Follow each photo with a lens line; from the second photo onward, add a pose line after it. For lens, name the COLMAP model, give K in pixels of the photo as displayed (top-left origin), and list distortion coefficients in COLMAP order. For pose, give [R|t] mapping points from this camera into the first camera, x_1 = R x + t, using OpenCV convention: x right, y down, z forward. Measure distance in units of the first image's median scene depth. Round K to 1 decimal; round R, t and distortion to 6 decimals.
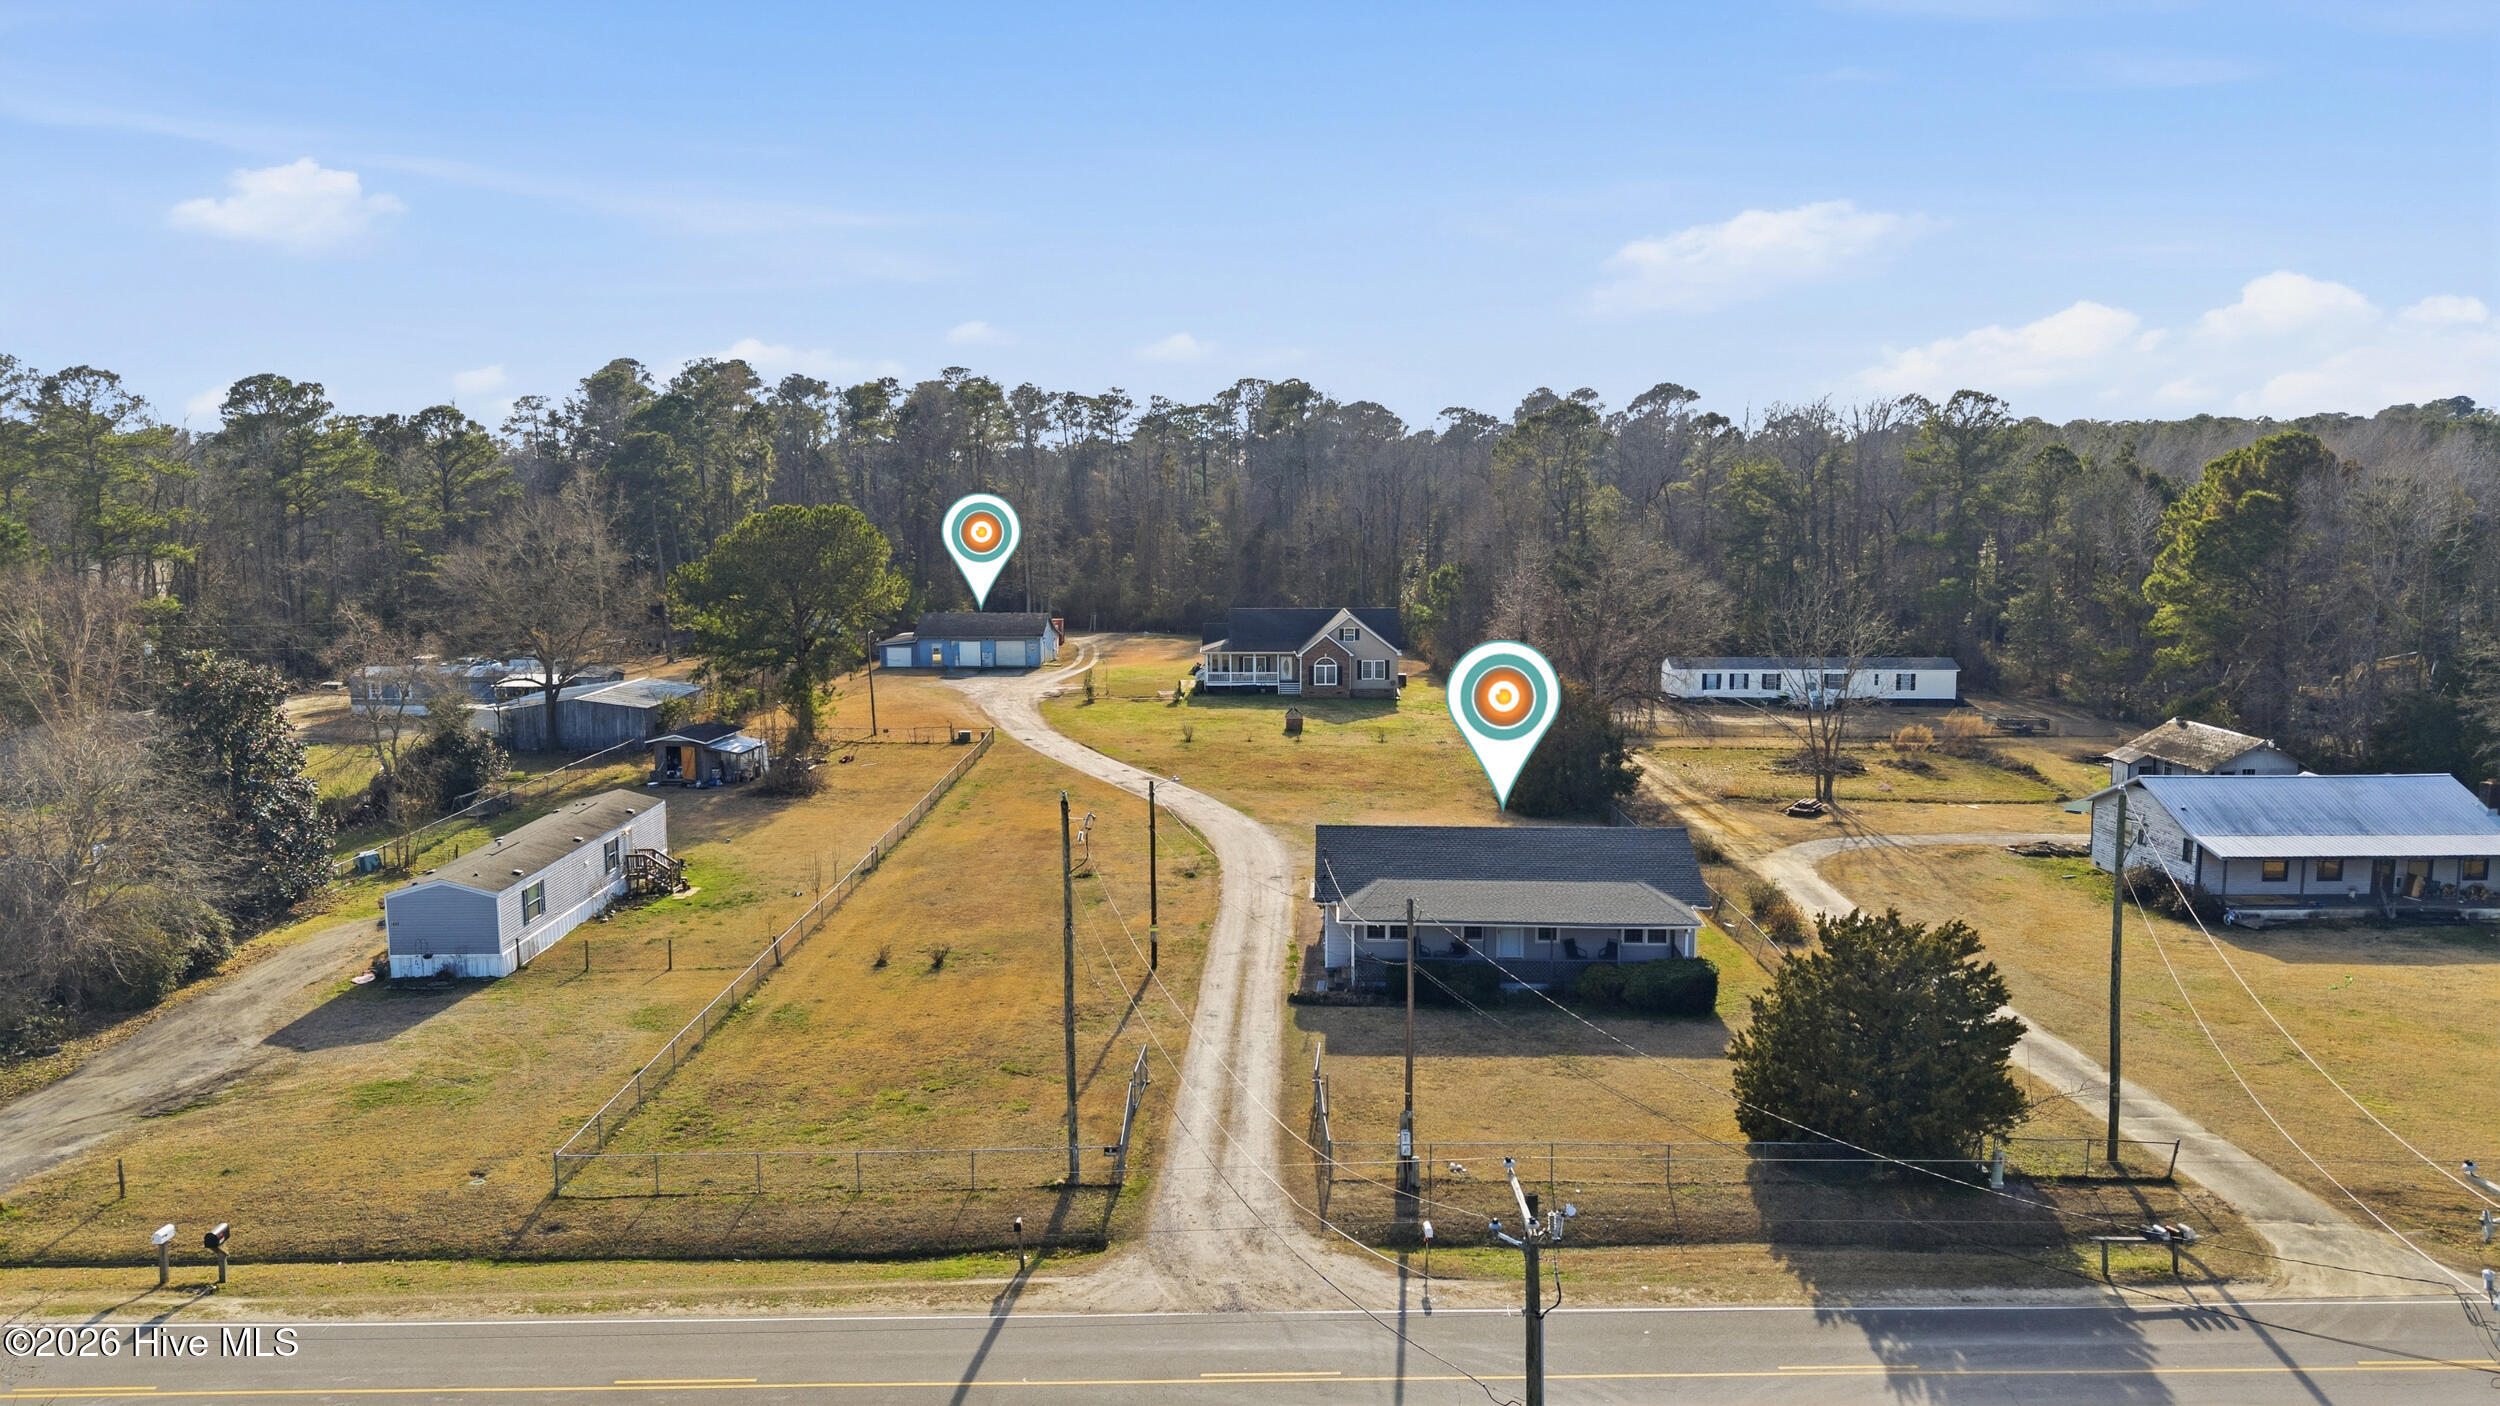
lens RADIAL K [[1657.2, 0, 1235.6], [0, 1657.2, 702.4], [0, 0, 1]] dist [0.030726, -0.024526]
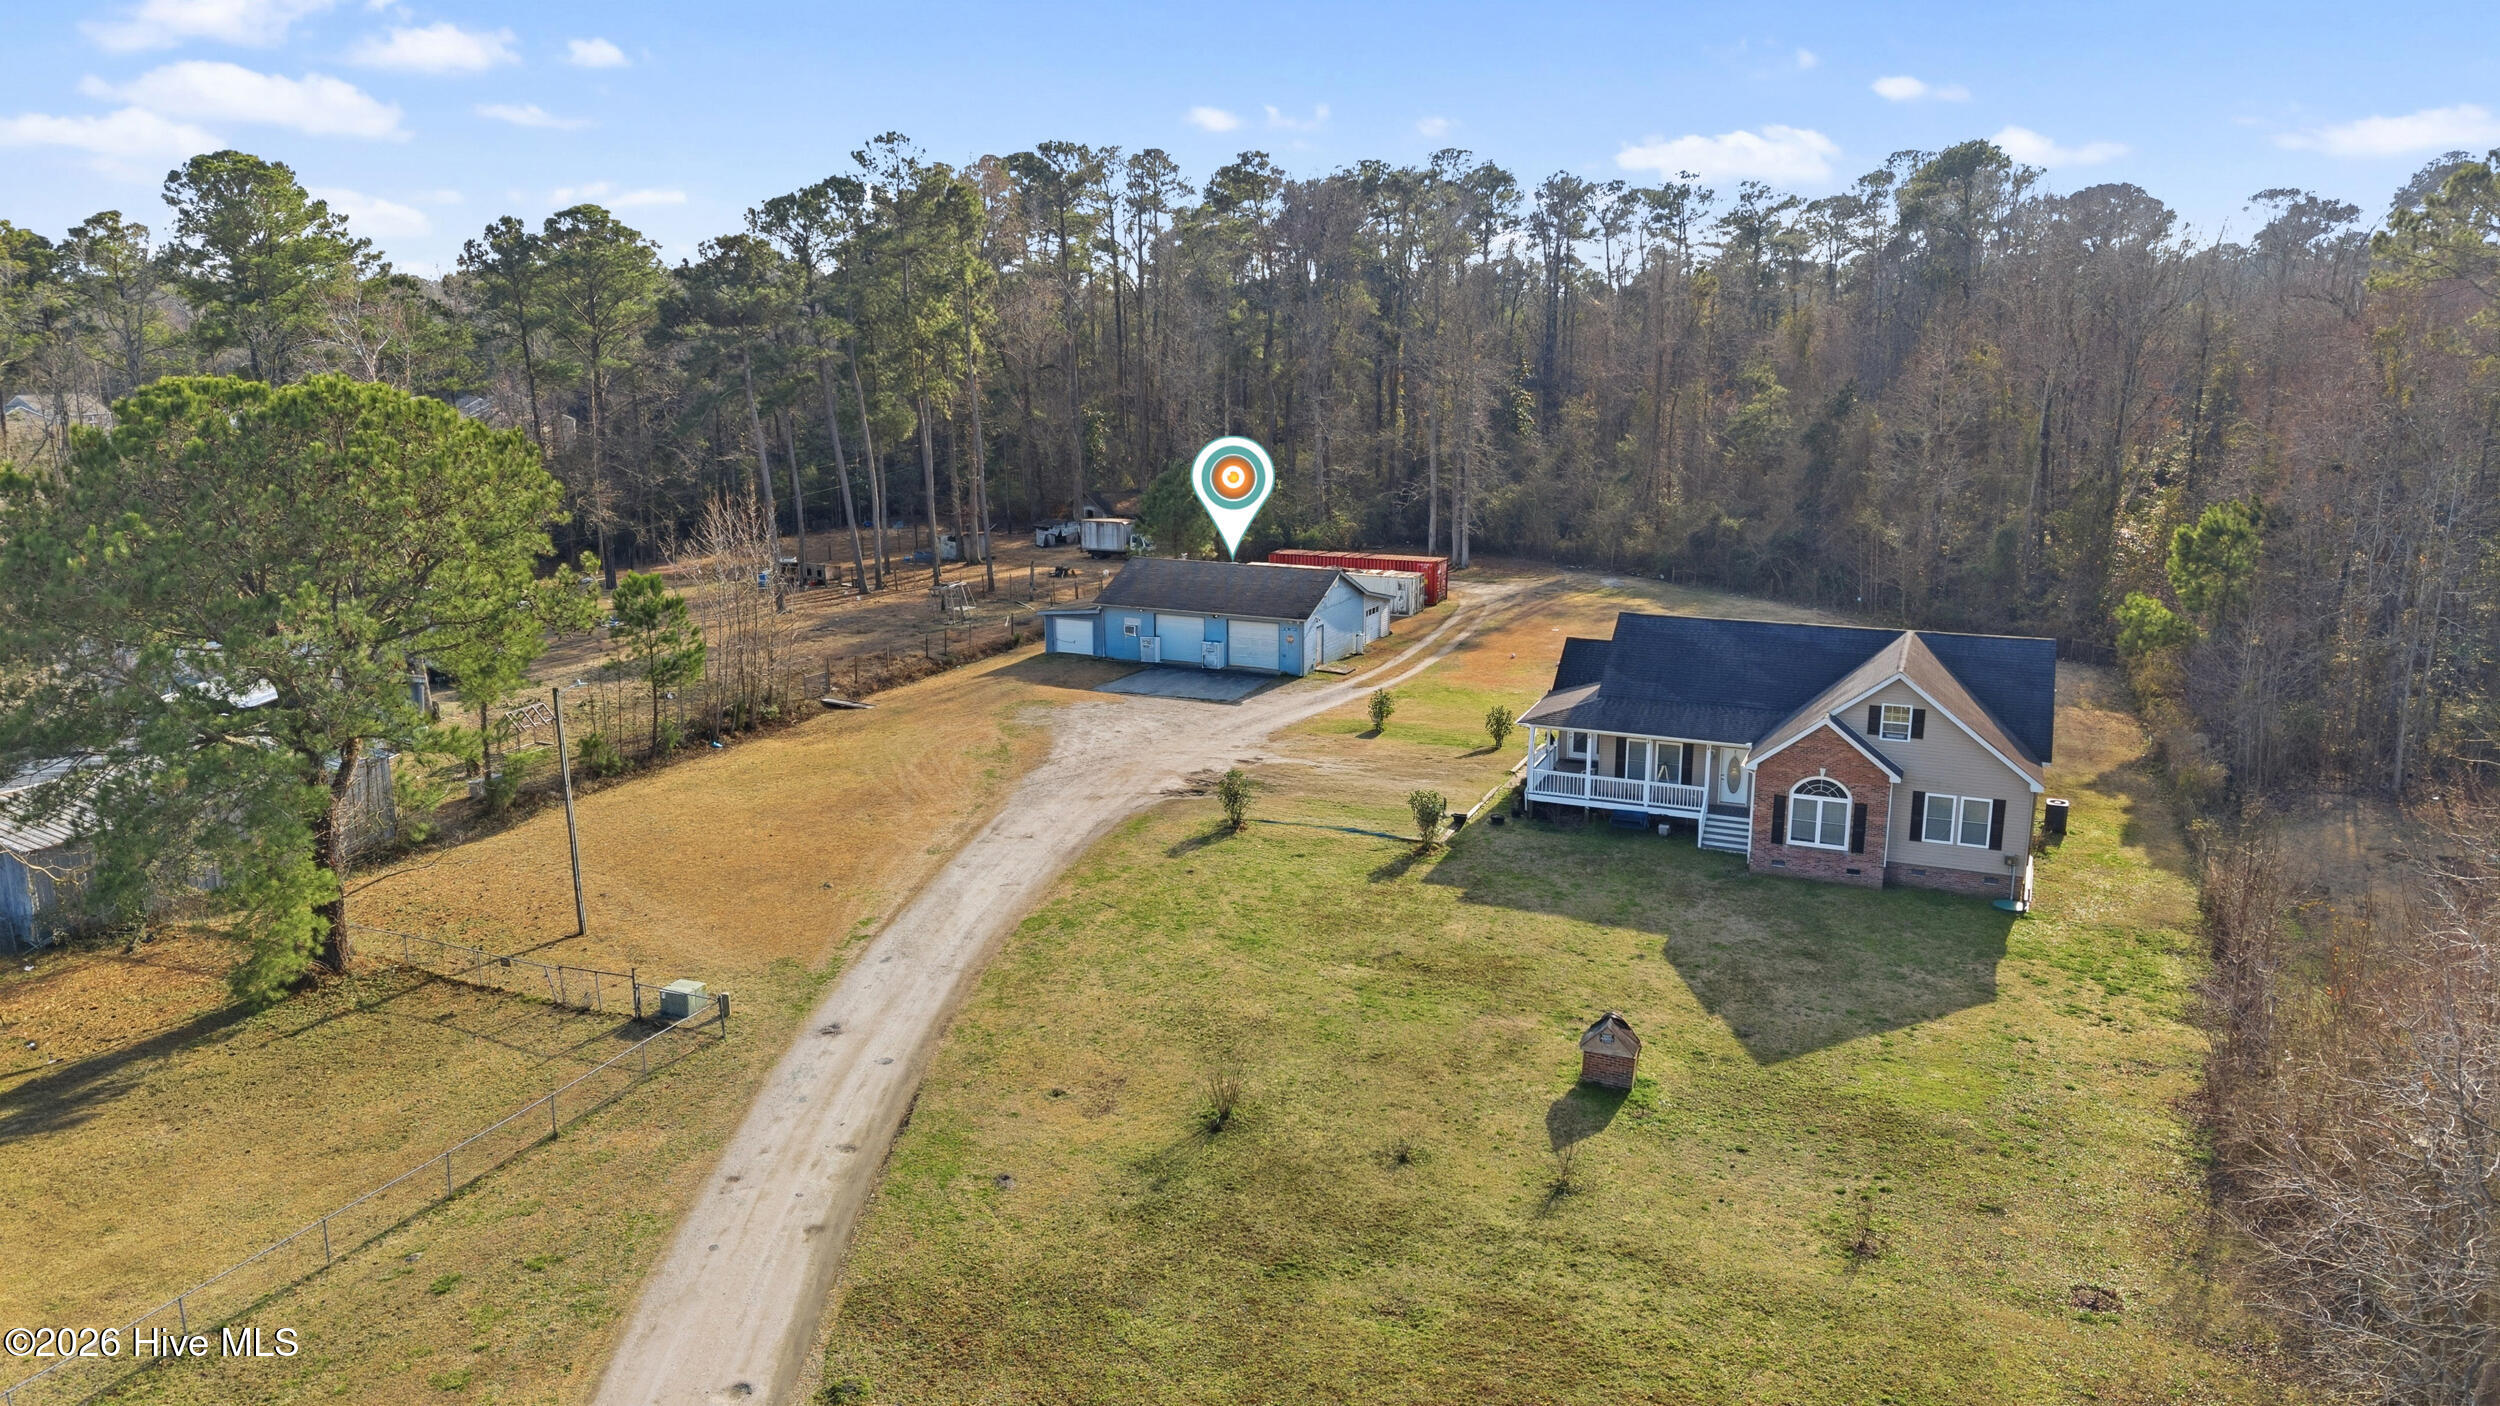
lens RADIAL K [[1657.2, 0, 1266.9], [0, 1657.2, 690.6], [0, 0, 1]] dist [0.030726, -0.024526]
pose [[0.922051, 0.084626, -0.377704, 0.110324], [-0.051772, 0.994003, 0.096323, -0.107184], [0.383590, -0.069261, 0.920903, 0.832527]]
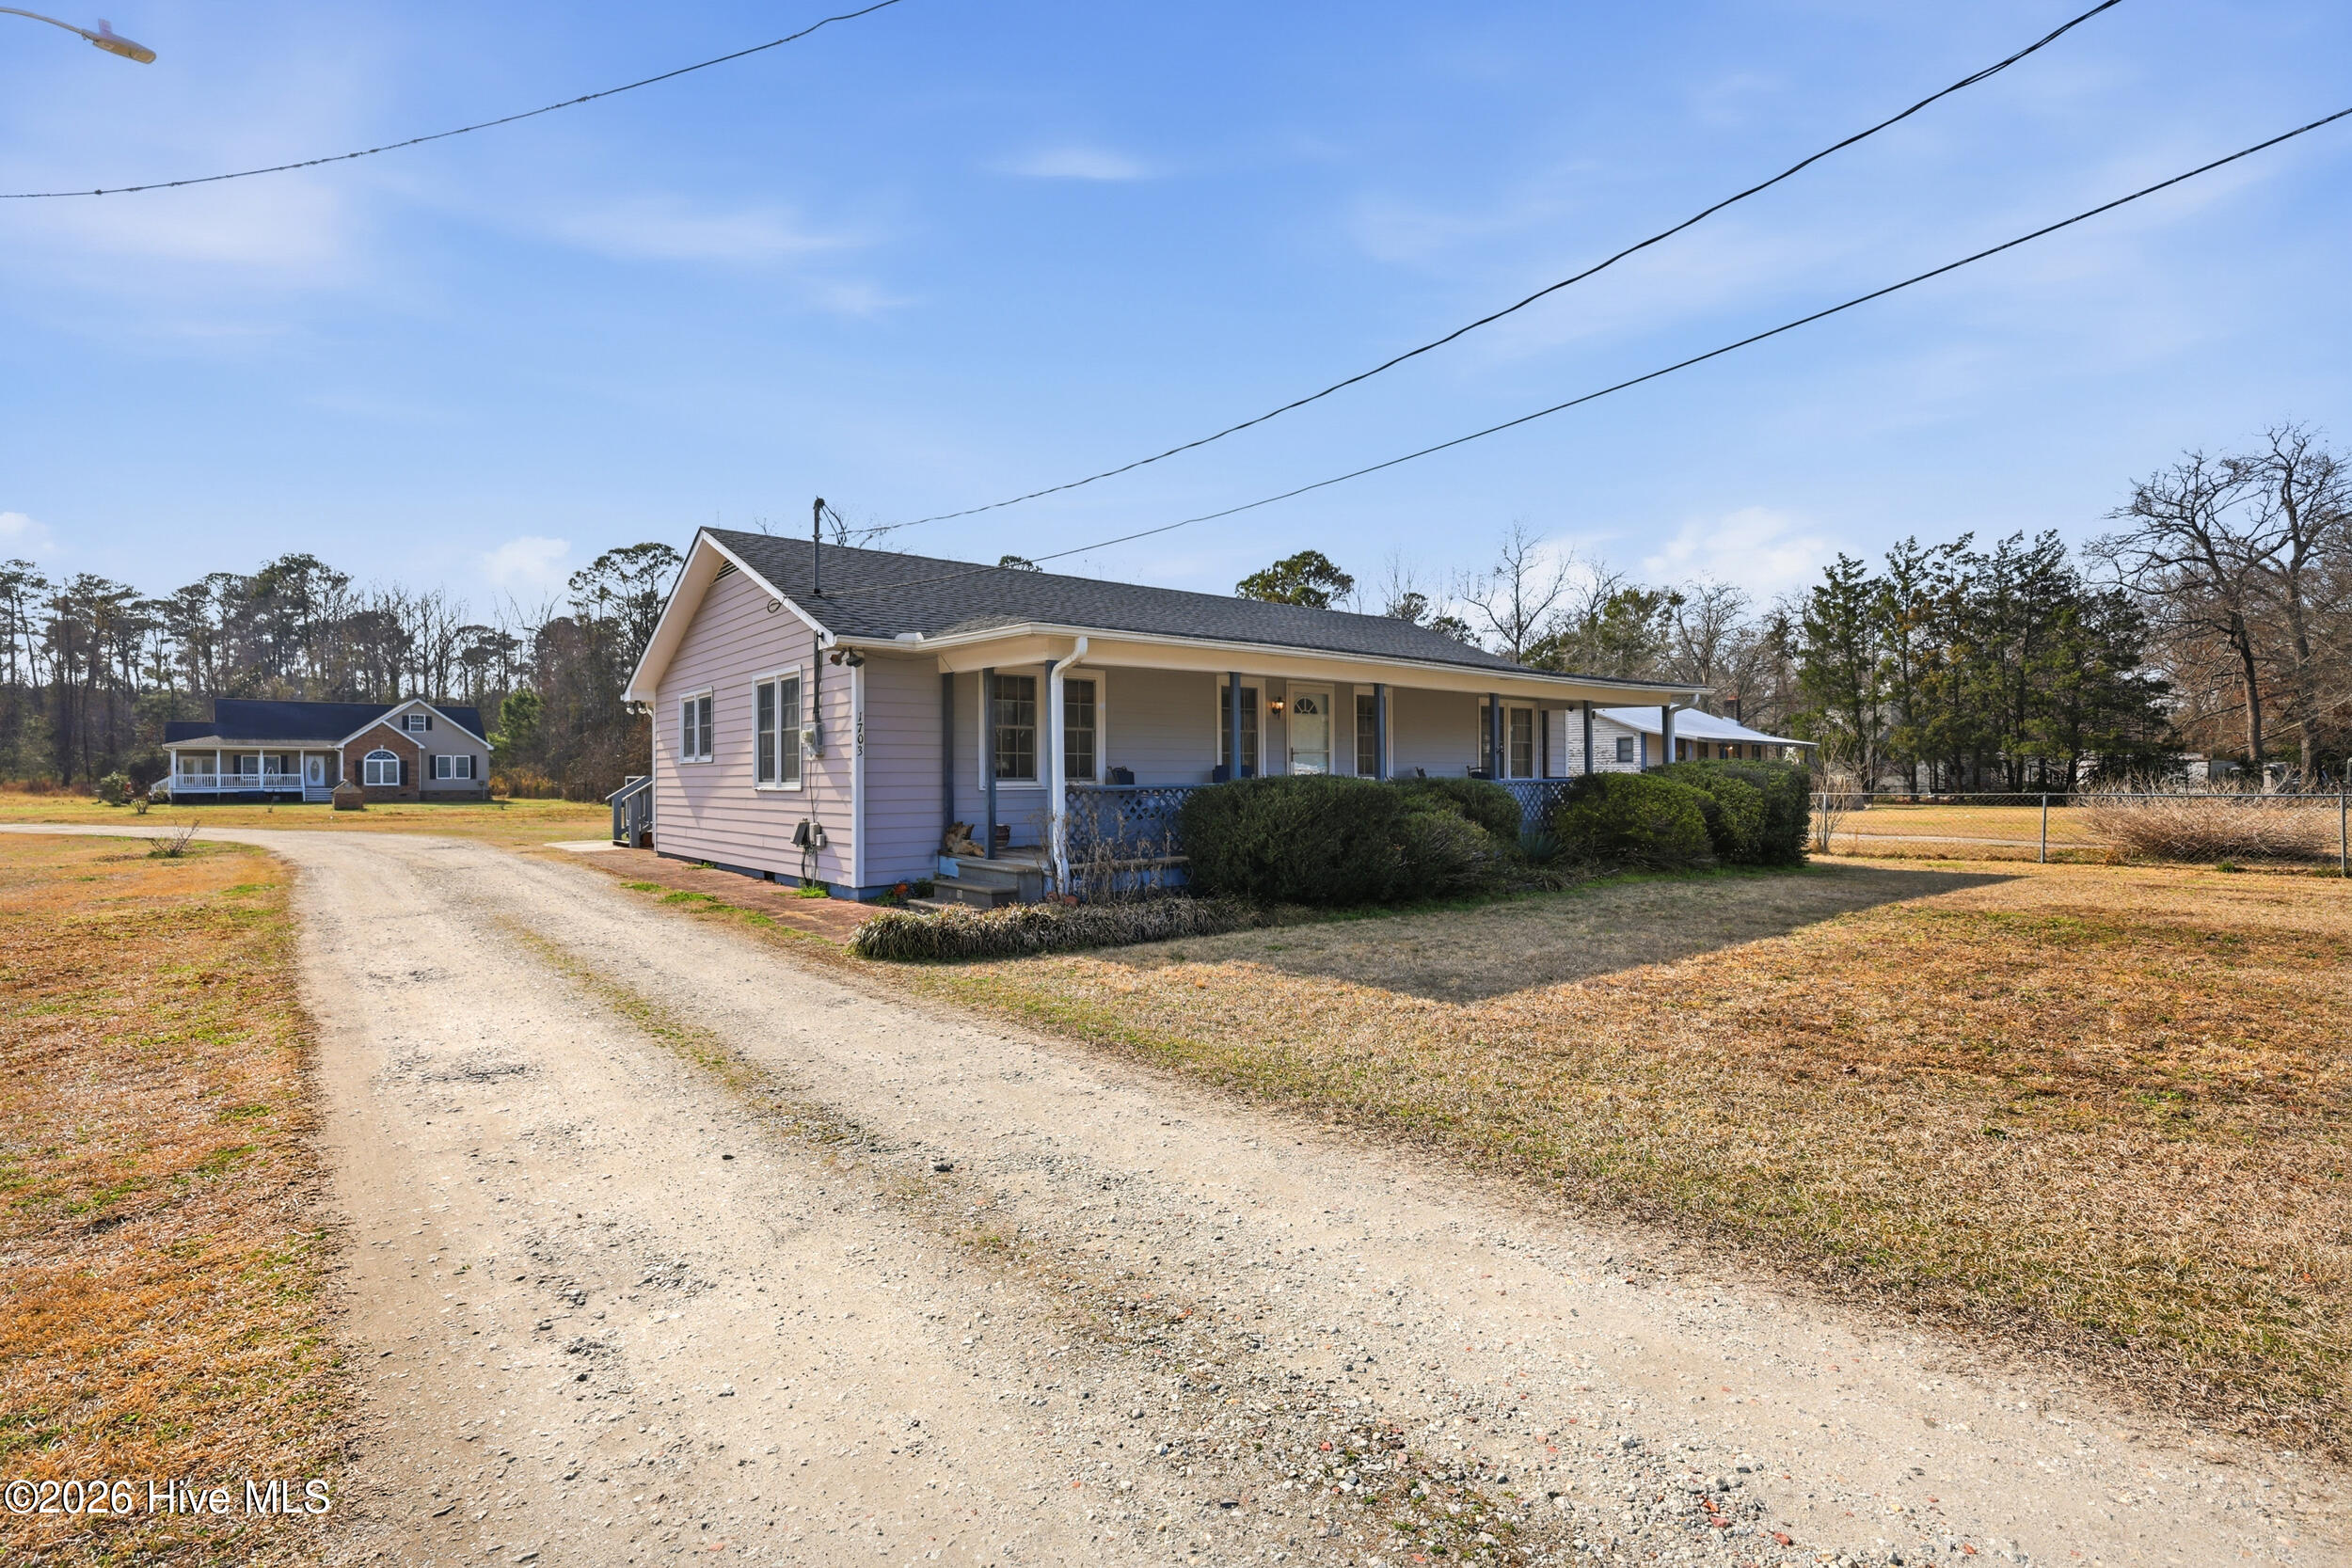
lens RADIAL K [[1106.8, 0, 1151.3], [0, 1106.8, 762.8], [0, 0, 1]] dist [0.003651, -0.000093]
pose [[0.753331, 0.008175, 0.657590, -0.021573], [0.093947, 0.988329, -0.119912, 0.104497], [-0.650896, 0.152112, 0.743771, 0.530208]]
